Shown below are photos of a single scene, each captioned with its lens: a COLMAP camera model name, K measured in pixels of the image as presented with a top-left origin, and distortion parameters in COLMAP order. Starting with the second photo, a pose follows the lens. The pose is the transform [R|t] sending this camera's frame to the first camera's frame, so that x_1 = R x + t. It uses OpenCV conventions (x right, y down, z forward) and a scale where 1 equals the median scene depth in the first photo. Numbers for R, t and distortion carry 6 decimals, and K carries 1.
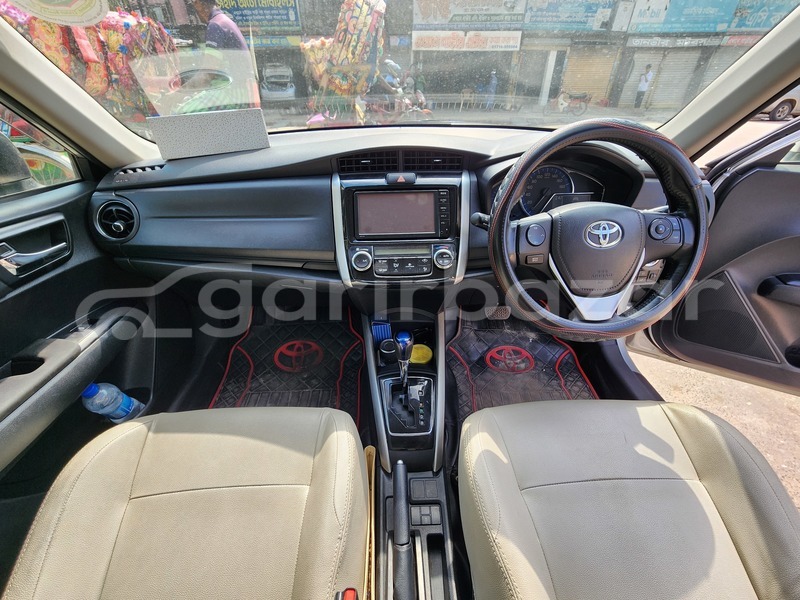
lens RADIAL K [[331.9, 0, 400.0], [0, 331.9, 300.0], [0, 0, 1]] dist [-0.000829, -0.000189]
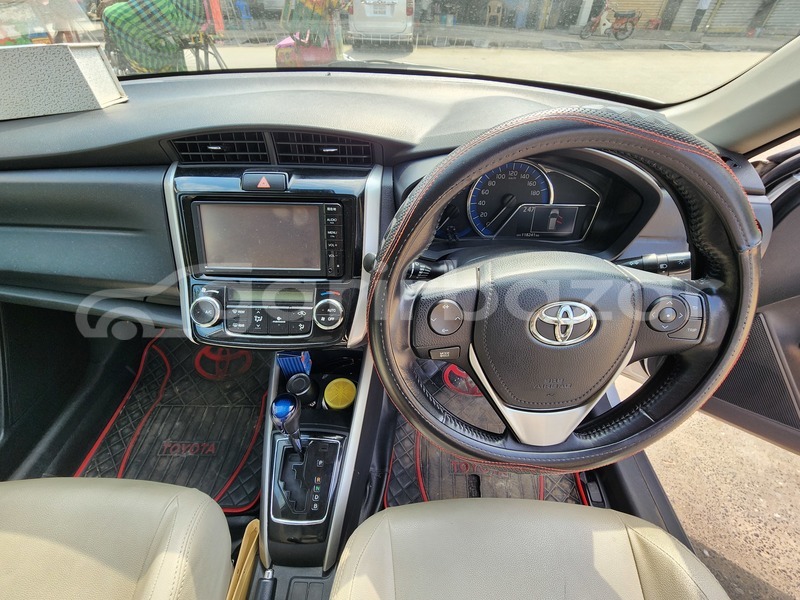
lens RADIAL K [[331.9, 0, 400.0], [0, 331.9, 300.0], [0, 0, 1]] dist [-0.000829, -0.000189]
pose [[0.998607, 0.047703, -0.022531, 0.277387], [-0.043145, 0.984222, 0.171598, -0.261460], [0.030361, -0.170386, 0.984909, 0.352134]]
